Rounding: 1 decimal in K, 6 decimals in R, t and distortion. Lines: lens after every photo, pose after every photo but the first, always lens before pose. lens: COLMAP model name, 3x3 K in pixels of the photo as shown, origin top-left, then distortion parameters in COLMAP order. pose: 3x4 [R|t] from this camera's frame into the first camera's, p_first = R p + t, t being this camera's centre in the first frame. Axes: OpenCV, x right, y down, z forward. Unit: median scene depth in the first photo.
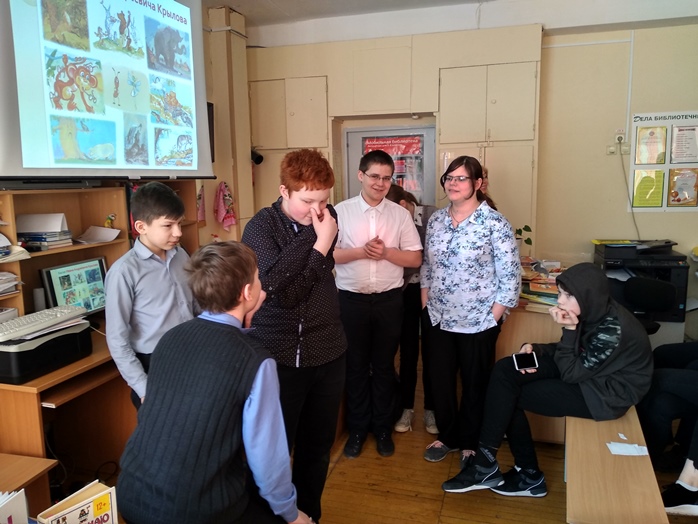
lens RADIAL K [[552.5, 0, 349.0], [0, 552.5, 262.0], [0, 0, 1]] dist [-0.007576, -0.013961]
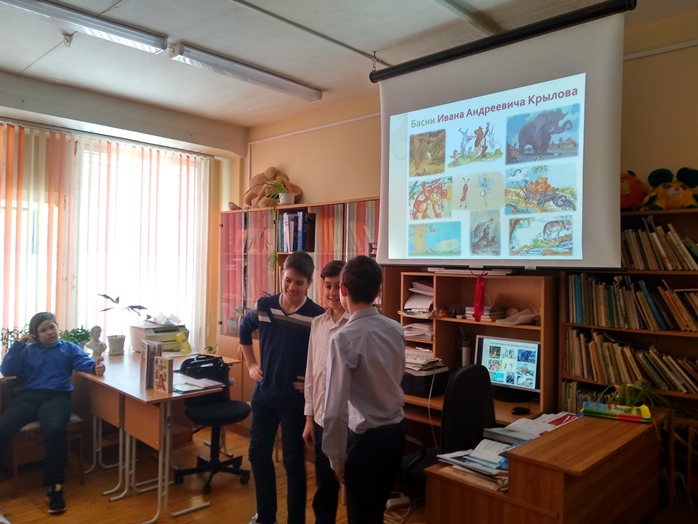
lens RADIAL K [[552.5, 0, 349.0], [0, 552.5, 262.0], [0, 0, 1]] dist [-0.007576, -0.013961]
pose [[-0.454980, -0.000015, -0.890502, 0.741798], [-0.144334, 0.986778, 0.073728, -0.210311], [0.878727, 0.162075, -0.448967, 1.288666]]
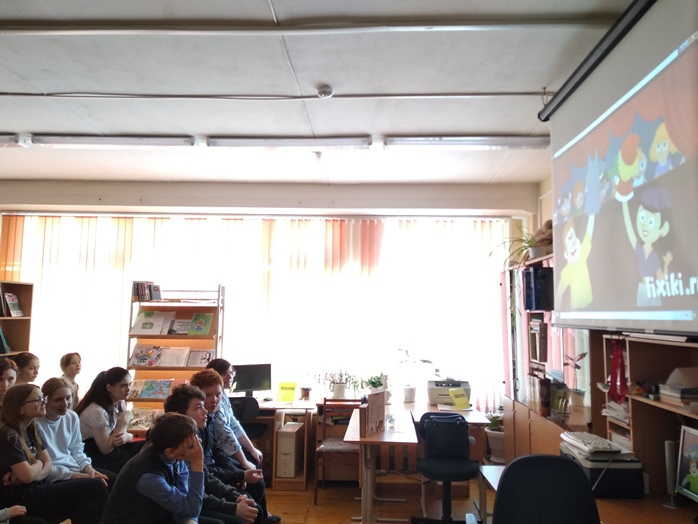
lens RADIAL K [[533.2, 0, 349.0], [0, 533.2, 262.0], [0, 0, 1]] dist [-0.002008, -0.003410]
pose [[-0.967004, -0.018059, -0.254120, 0.251987], [-0.032325, 0.998120, 0.052073, -0.287408], [0.252702, 0.058570, -0.965770, 1.683468]]
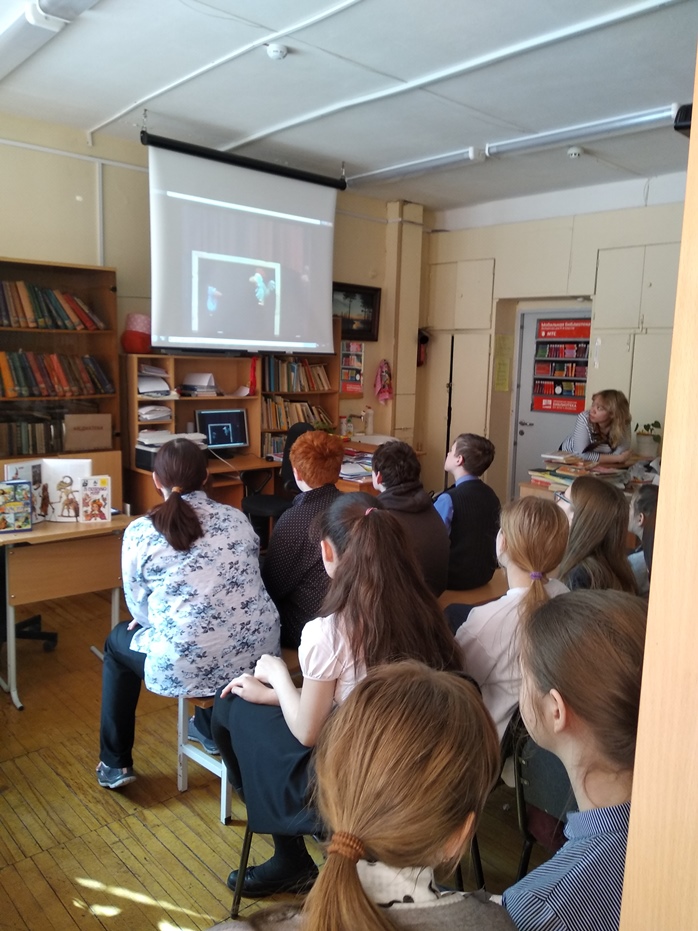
lens RADIAL K [[736.9, 0, 349.0], [0, 736.9, 465.5], [0, 0, 1]] dist [-0.007576, -0.013961]
pose [[0.860987, 0.112486, -0.496033, 0.793548], [-0.116349, 0.992937, 0.023218, 0.065931], [0.495142, 0.037722, 0.867993, -0.508690]]
